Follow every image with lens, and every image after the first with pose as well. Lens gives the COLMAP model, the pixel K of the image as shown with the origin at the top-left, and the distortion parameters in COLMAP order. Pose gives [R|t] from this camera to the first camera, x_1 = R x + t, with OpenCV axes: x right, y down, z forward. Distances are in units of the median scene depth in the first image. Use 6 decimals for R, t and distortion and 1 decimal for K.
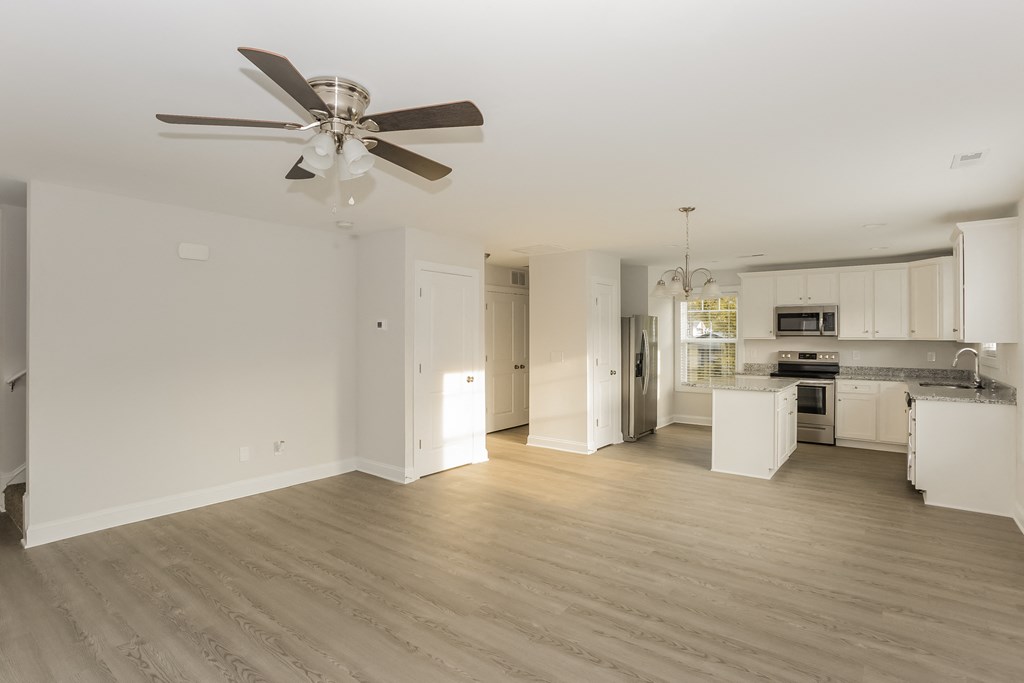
lens RADIAL K [[509.4, 0, 510.2], [0, 509.4, 340.5], [0, 0, 1]] dist [-0.002032, 0.011281]
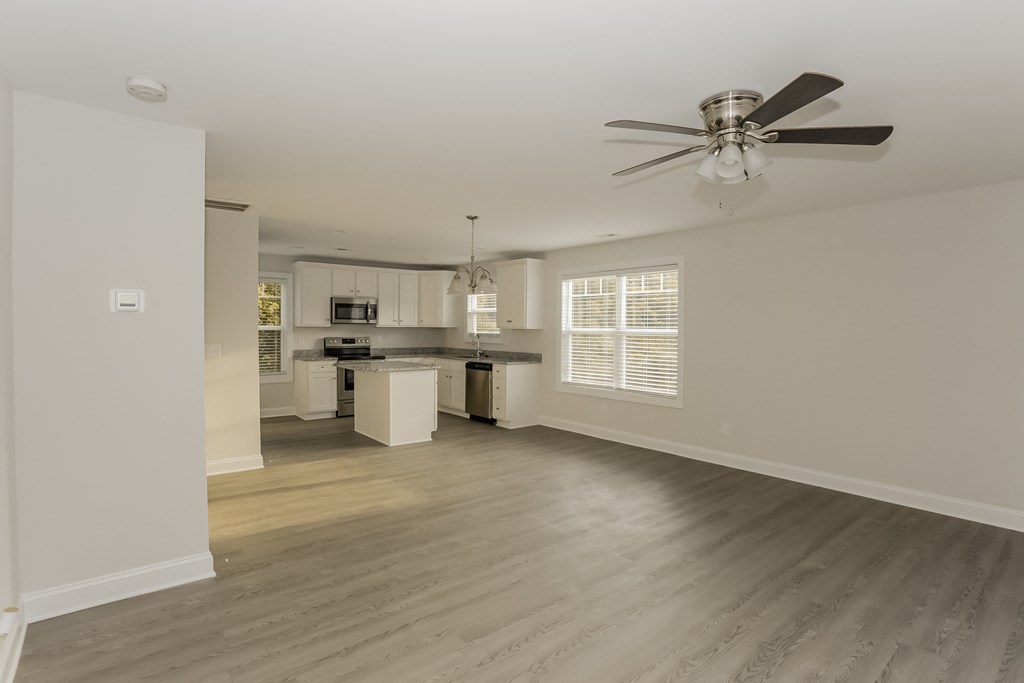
lens RADIAL K [[509.4, 0, 511.5], [0, 509.4, 336.7], [0, 0, 1]] dist [-0.002032, 0.011281]
pose [[0.245700, -0.016992, 0.969197, -0.614372], [-0.001371, 0.999839, 0.017877, -0.000975], [-0.969345, -0.005721, 0.245638, 0.482535]]
